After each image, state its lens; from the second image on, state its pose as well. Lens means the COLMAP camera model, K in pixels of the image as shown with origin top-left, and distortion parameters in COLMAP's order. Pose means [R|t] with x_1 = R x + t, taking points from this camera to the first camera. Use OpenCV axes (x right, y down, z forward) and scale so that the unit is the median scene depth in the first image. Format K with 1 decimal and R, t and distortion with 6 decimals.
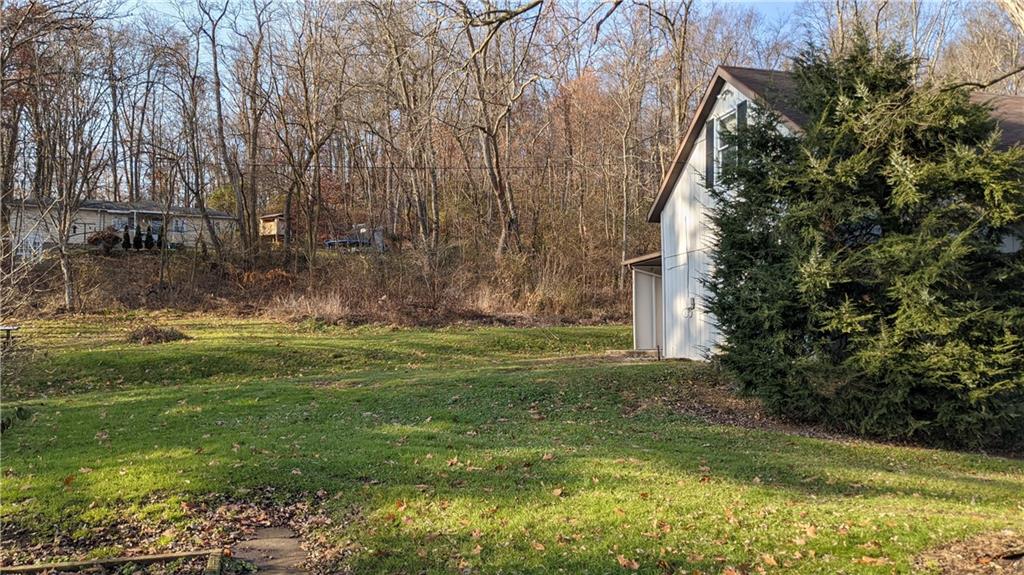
lens RADIAL K [[817.3, 0, 511.7], [0, 817.3, 287.3], [0, 0, 1]] dist [0.012456, 0.002133]
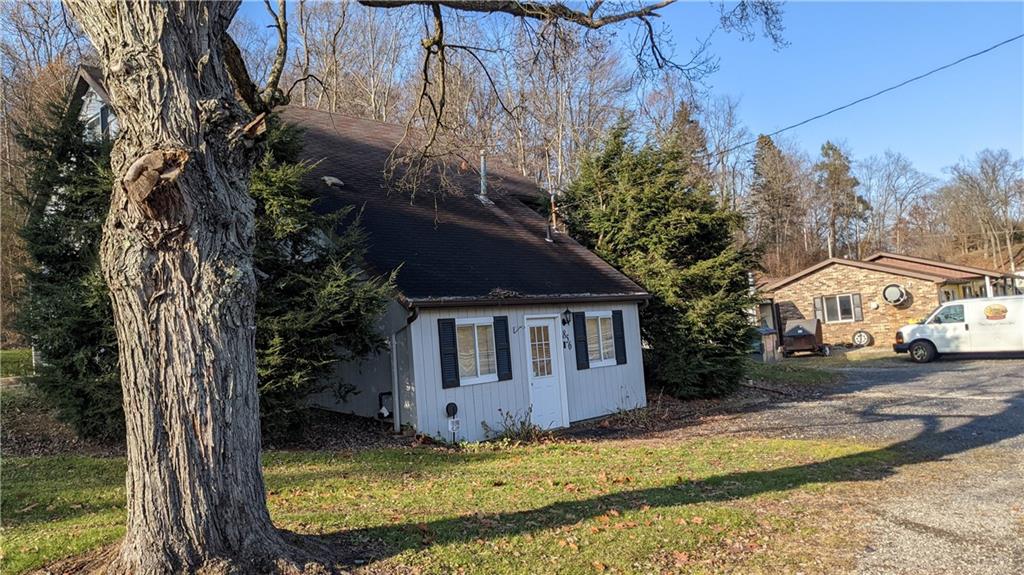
lens RADIAL K [[817.3, 0, 512.0], [0, 817.3, 287.7], [0, 0, 1]] dist [0.012456, 0.002133]
pose [[0.842803, -0.034144, 0.537137, 0.271097], [0.040082, 0.999196, 0.000625, 0.002947], [-0.536727, 0.021003, 0.843495, -0.079022]]
